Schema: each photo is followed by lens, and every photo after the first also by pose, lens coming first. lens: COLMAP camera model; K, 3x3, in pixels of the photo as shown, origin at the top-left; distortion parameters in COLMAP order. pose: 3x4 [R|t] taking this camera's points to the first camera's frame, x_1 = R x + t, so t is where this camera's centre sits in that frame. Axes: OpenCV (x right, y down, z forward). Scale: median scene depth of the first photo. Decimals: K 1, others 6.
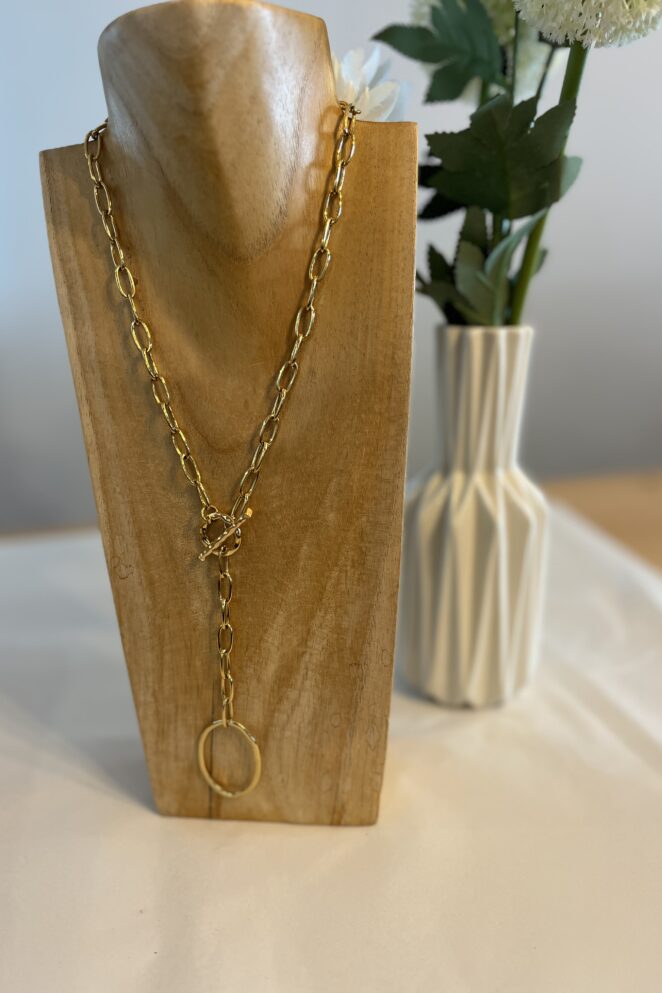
lens RADIAL K [[753.8, 0, 335.1], [0, 753.8, 491.9], [0, 0, 1]] dist [0.038947, -0.082377]
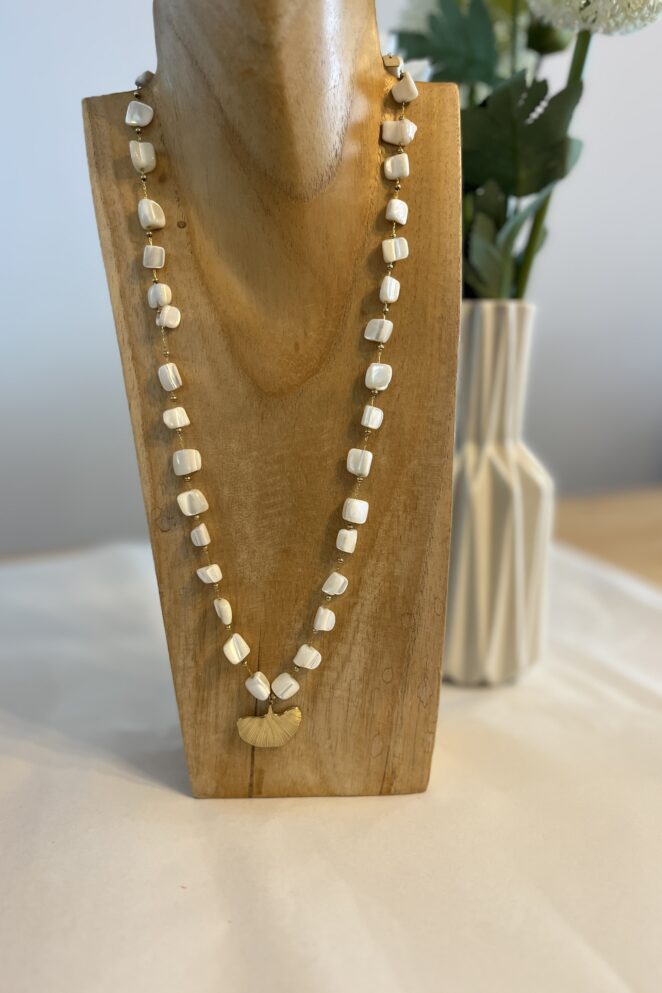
lens RADIAL K [[753.8, 0, 335.1], [0, 753.8, 491.9], [0, 0, 1]] dist [0.038947, -0.082377]
pose [[0.992915, -0.014709, 0.117913, -0.180910], [0.026559, 0.994677, -0.099565, 0.167542], [-0.115821, 0.101991, 0.988020, 0.031859]]
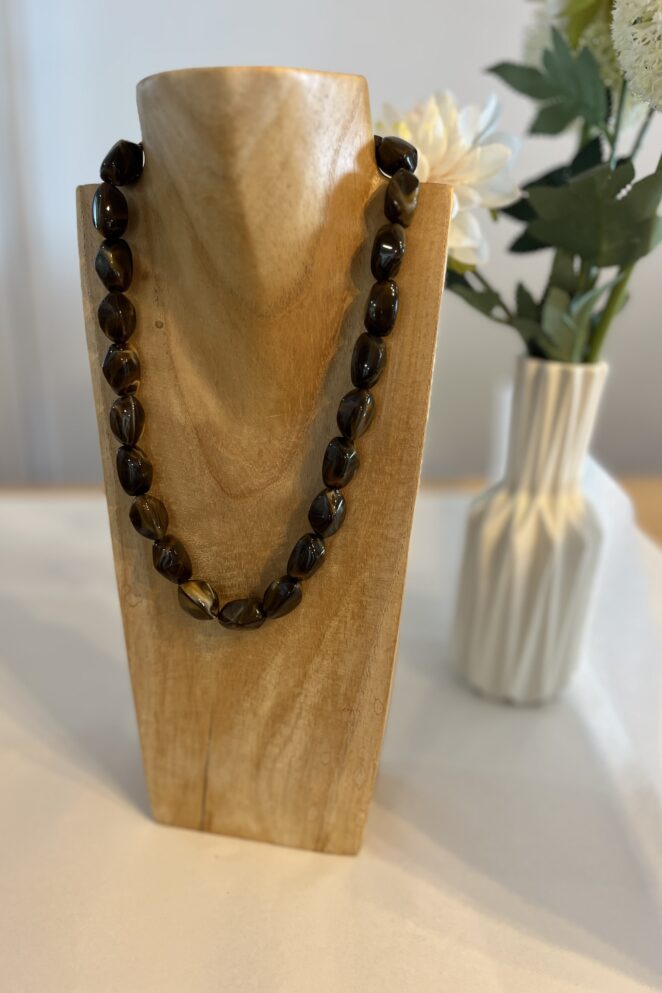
lens RADIAL K [[753.8, 0, 335.1], [0, 753.8, 491.9], [0, 0, 1]] dist [0.038947, -0.082377]
pose [[0.994867, 0.084816, -0.055196, 0.041438], [-0.080969, 0.994356, 0.068558, -0.137630], [0.060699, -0.063737, 0.996119, -0.009727]]
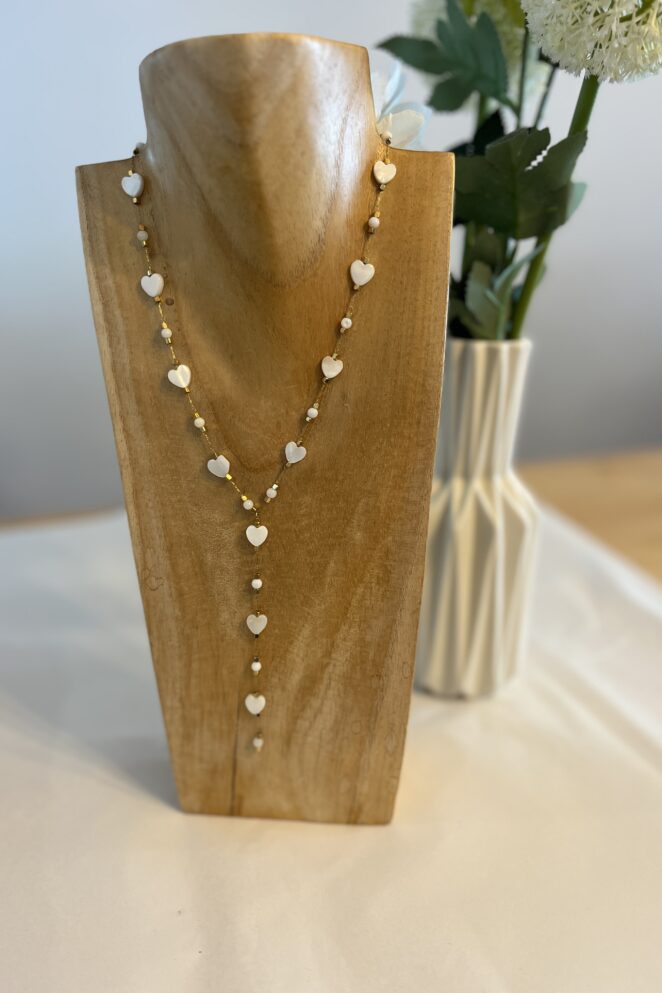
lens RADIAL K [[753.8, 0, 335.1], [0, 753.8, 491.9], [0, 0, 1]] dist [0.038947, -0.082377]
pose [[0.999522, 0.019958, 0.023600, -0.061015], [-0.021019, 0.998739, 0.045588, -0.071648], [-0.022660, -0.046062, 0.998682, -0.026891]]
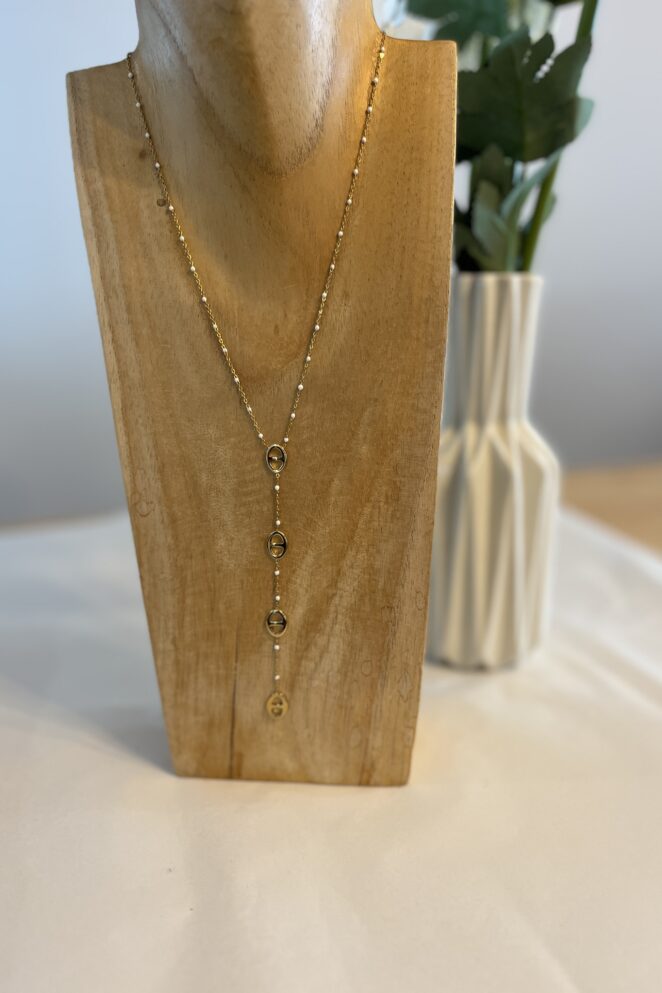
lens RADIAL K [[753.8, 0, 335.1], [0, 753.8, 491.9], [0, 0, 1]] dist [0.038947, -0.082377]
pose [[0.999962, 0.005278, 0.006985, -0.047393], [-0.004985, 0.999136, -0.041269, 0.123885], [-0.007197, 0.041232, 0.999124, 0.048842]]
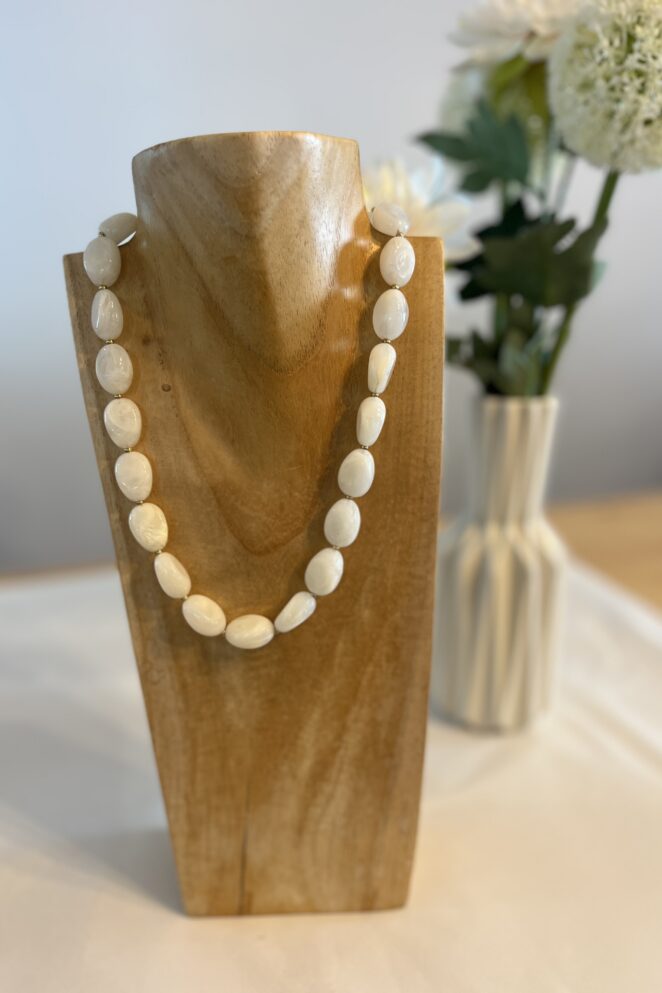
lens RADIAL K [[753.8, 0, 335.1], [0, 753.8, 491.9], [0, 0, 1]] dist [0.038947, -0.082377]
pose [[0.991545, -0.024622, 0.127403, -0.169081], [0.026975, 0.999495, -0.016776, -0.113434], [-0.126925, 0.020071, 0.991709, -0.012458]]
